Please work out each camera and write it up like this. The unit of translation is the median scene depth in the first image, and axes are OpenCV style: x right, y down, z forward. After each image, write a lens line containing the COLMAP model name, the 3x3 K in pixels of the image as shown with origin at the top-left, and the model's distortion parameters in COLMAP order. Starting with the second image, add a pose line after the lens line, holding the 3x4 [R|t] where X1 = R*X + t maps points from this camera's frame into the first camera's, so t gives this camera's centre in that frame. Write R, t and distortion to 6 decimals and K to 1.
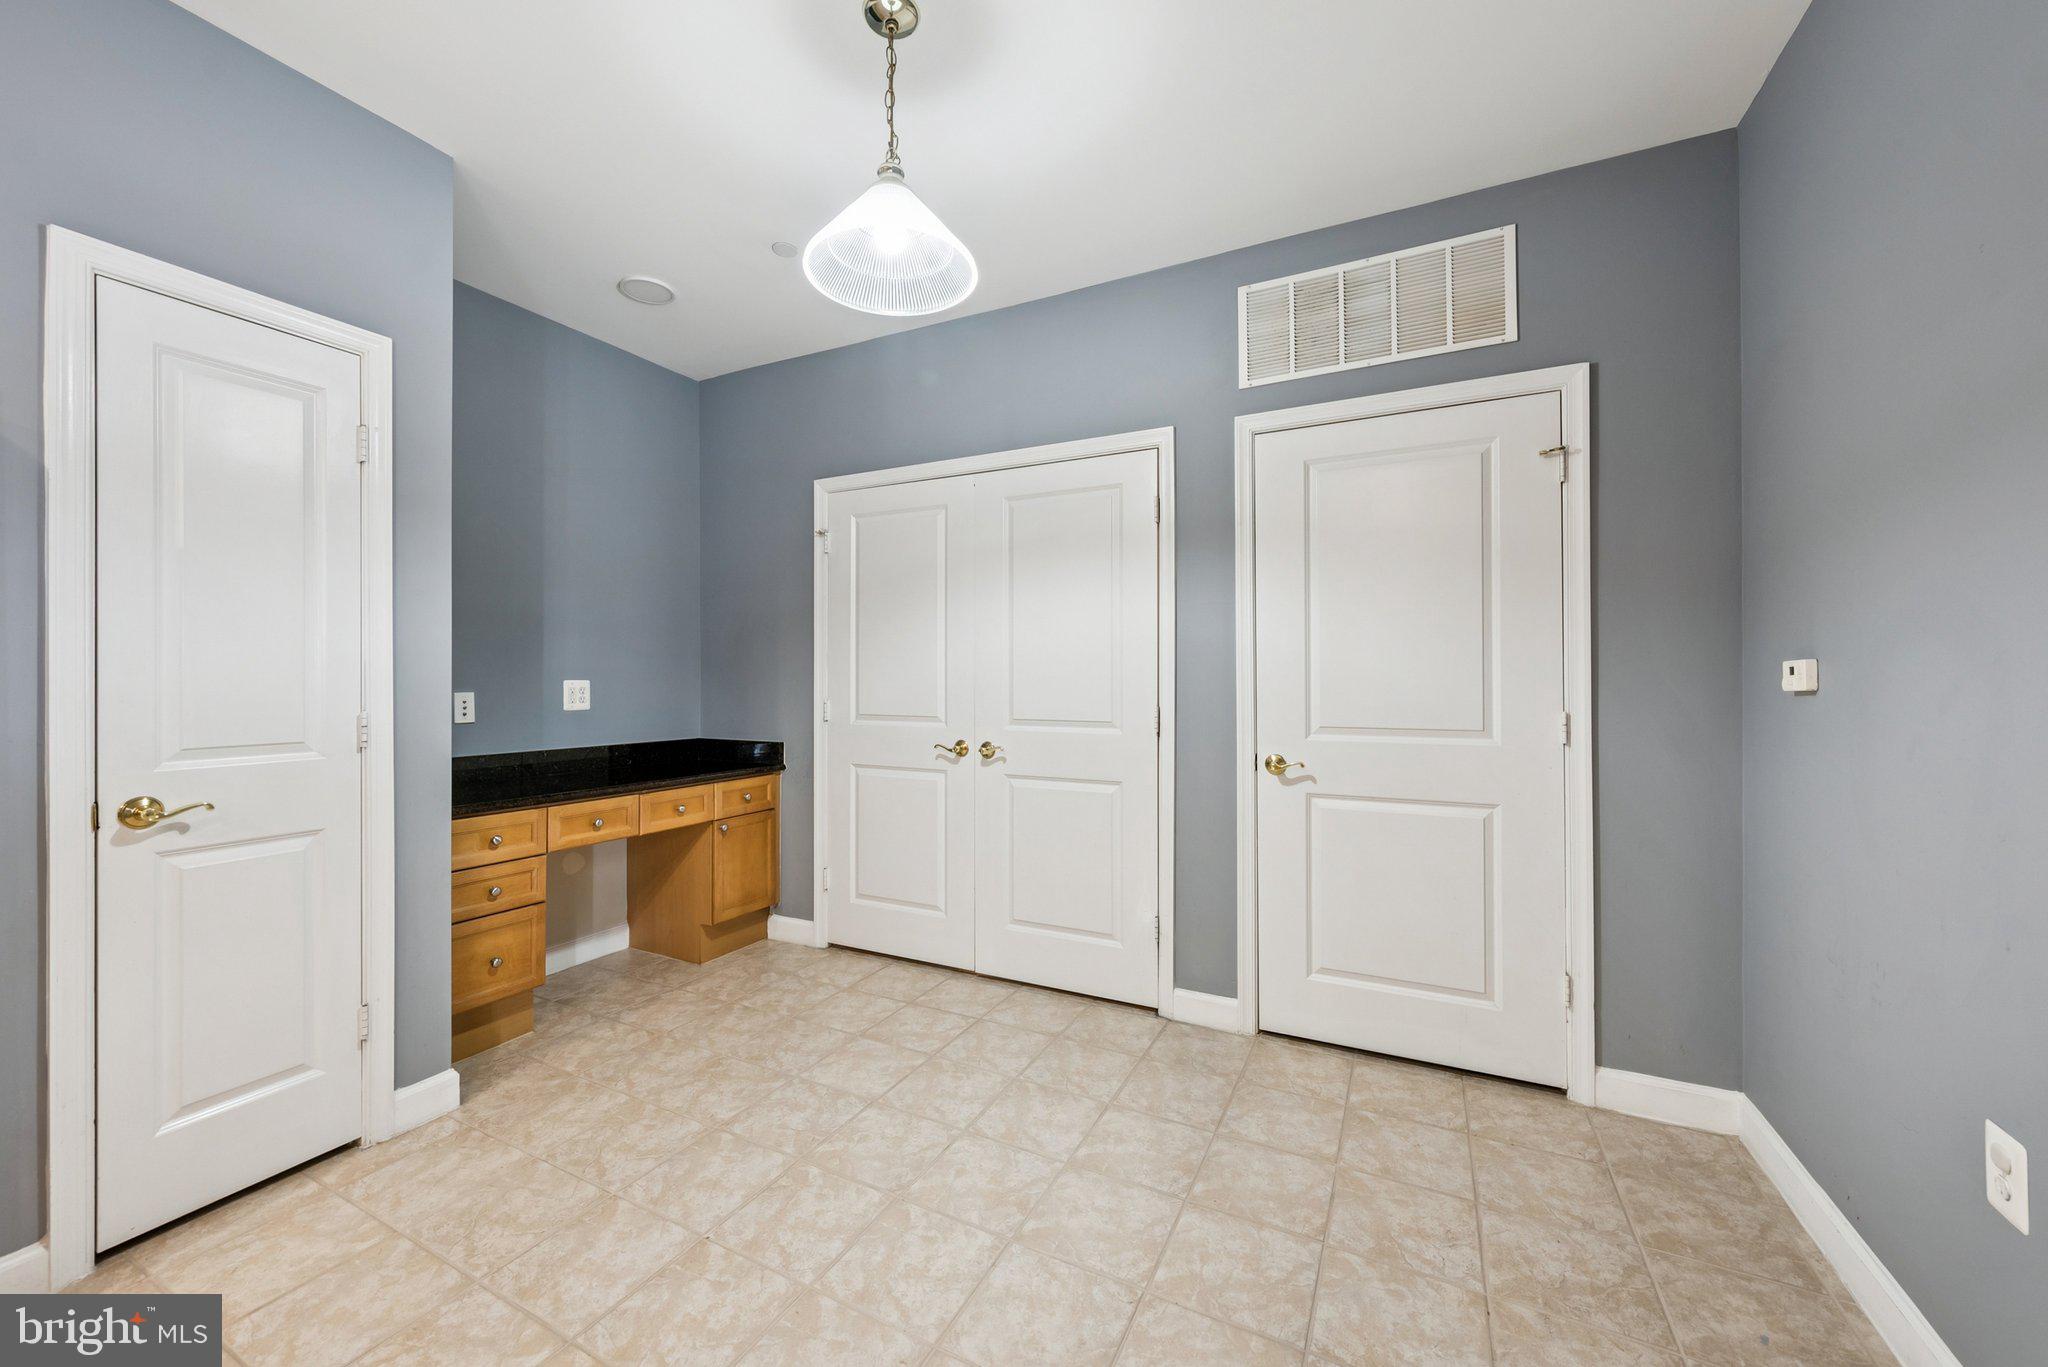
lens RADIAL K [[781.0, 0, 1011.1], [0, 781.0, 677.2], [0, 0, 1]] dist [0.006391, -0.001298]
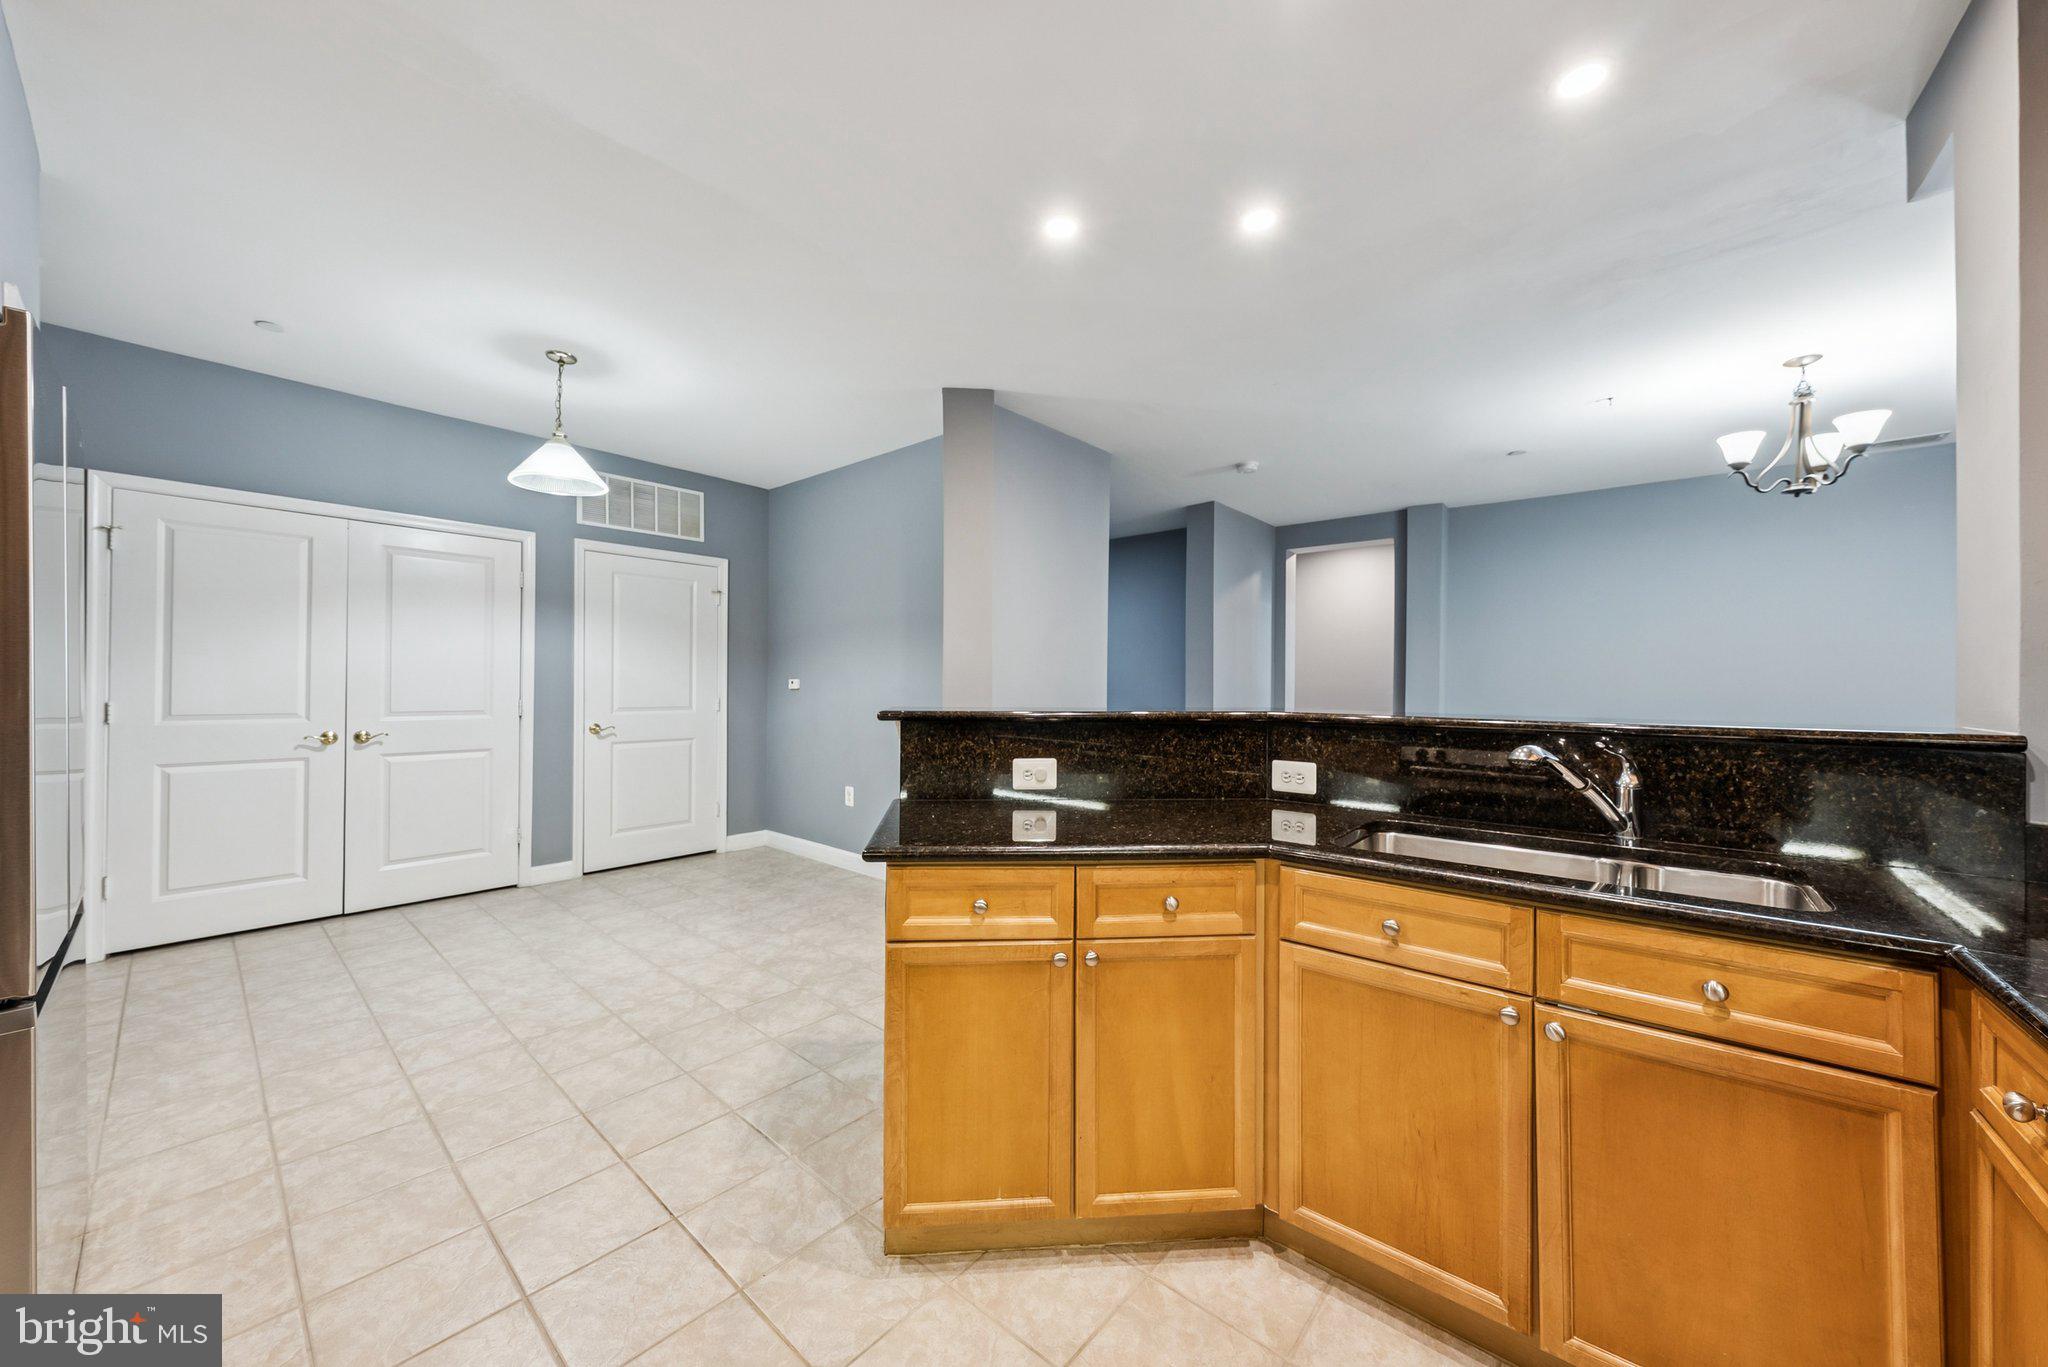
lens RADIAL K [[732.1, 0, 1020.5], [0, 732.1, 682.2], [0, 0, 1]] dist [-0.000795, -0.000092]
pose [[0.228823, 0.005316, 0.973454, -1.192351], [-0.011042, 0.999935, -0.002865, -0.007025], [-0.973405, -0.010094, 0.228867, -0.417043]]
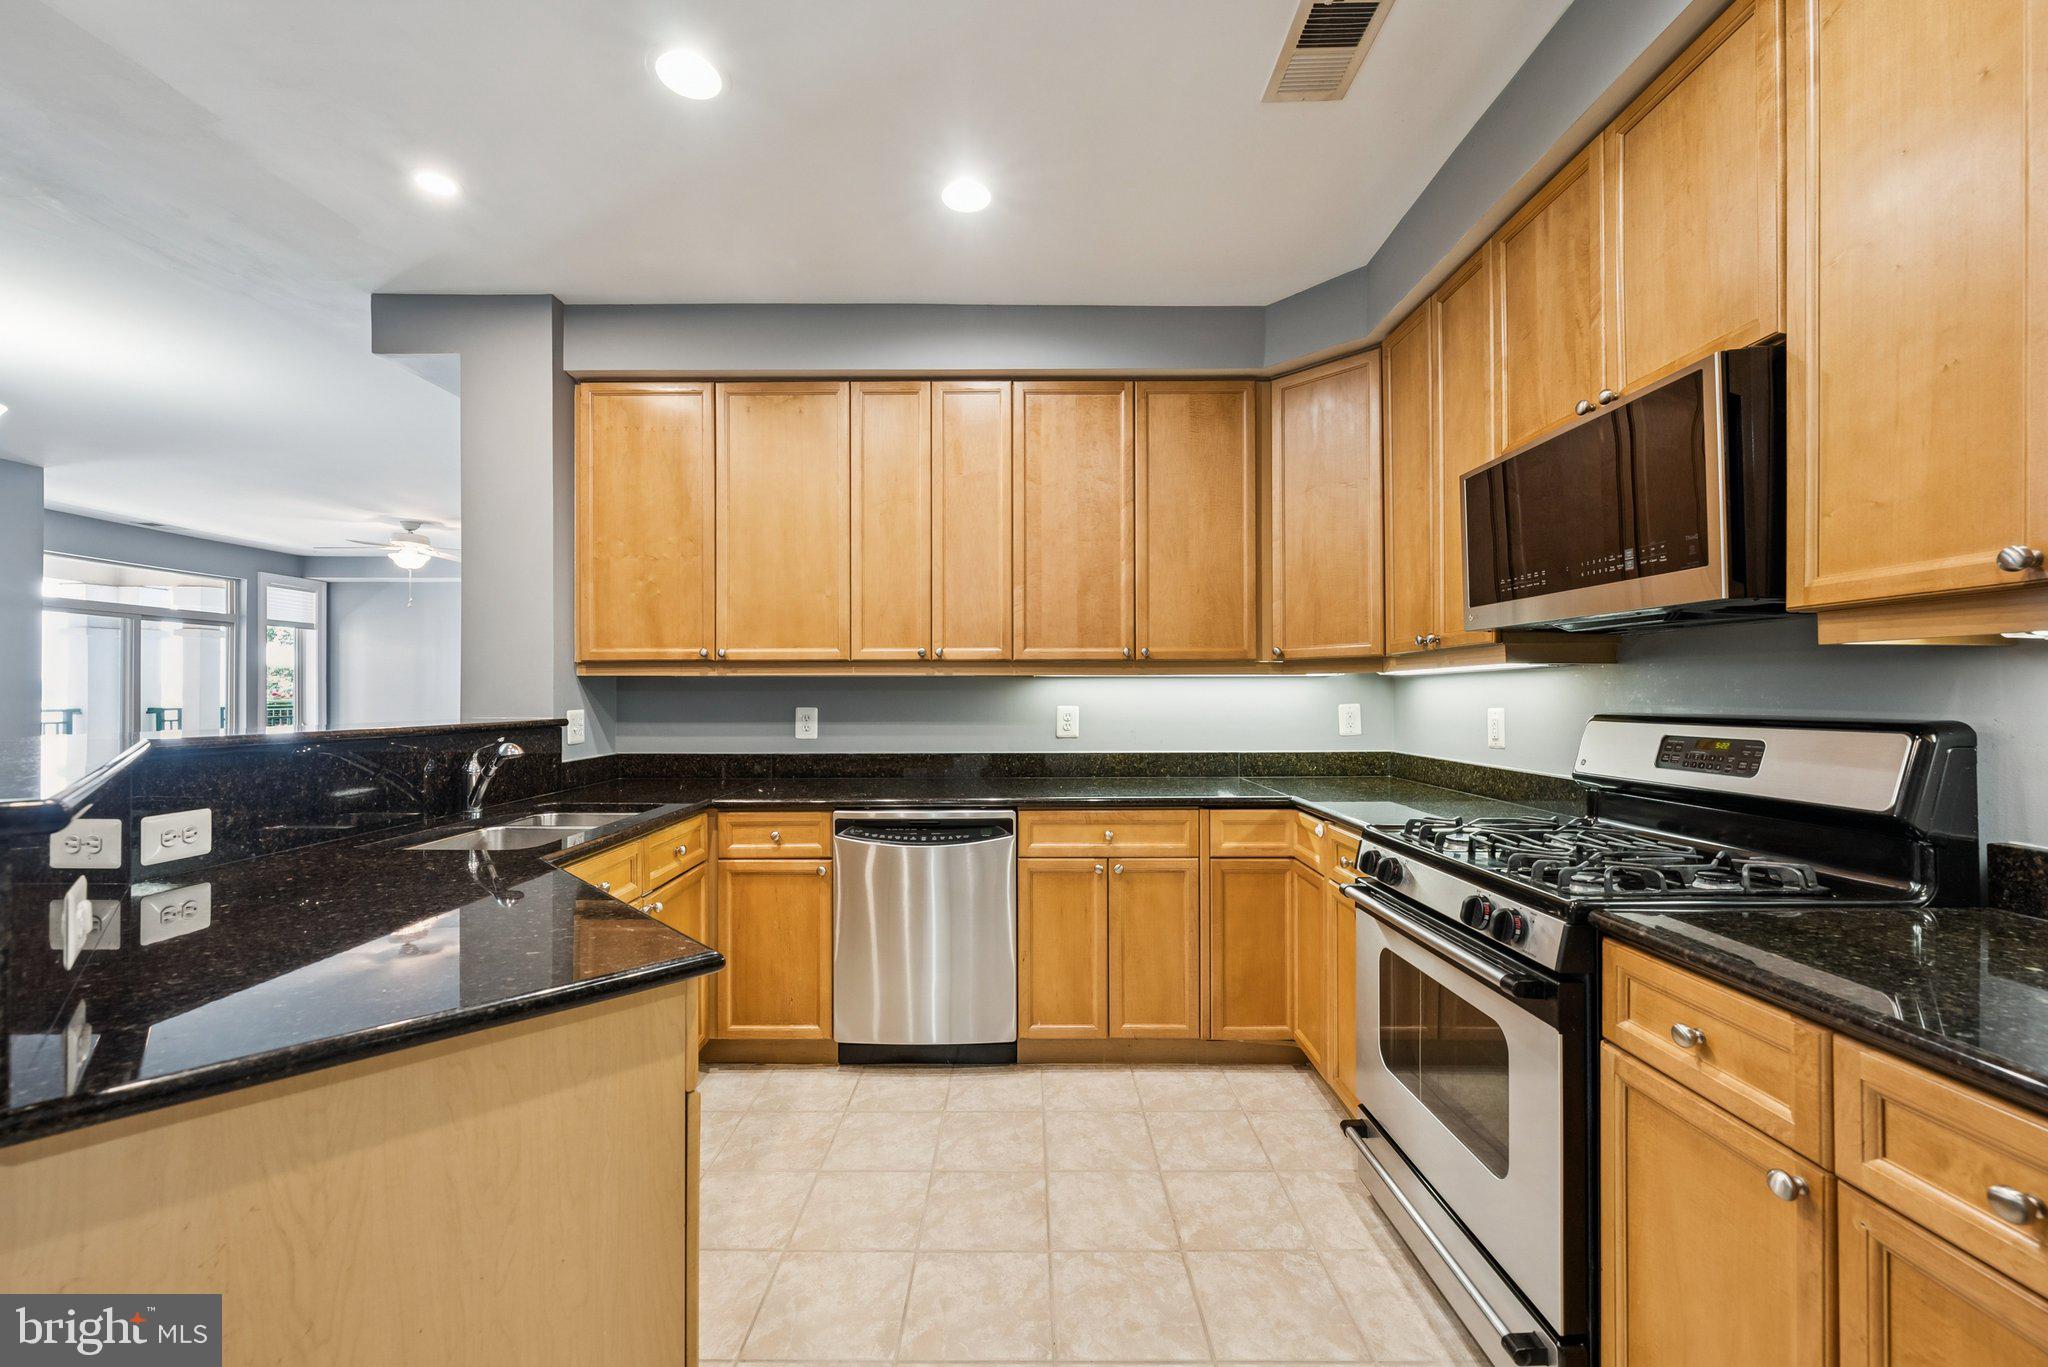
lens RADIAL K [[798.8, 0, 1010.5], [0, 798.8, 688.3], [0, 0, 1]] dist [-0.002002, 0.001635]
pose [[-0.891386, -0.002429, -0.453239, -0.572866], [0.002576, 0.999942, -0.010425, -0.008387], [0.453238, -0.010460, -0.891328, 0.308576]]
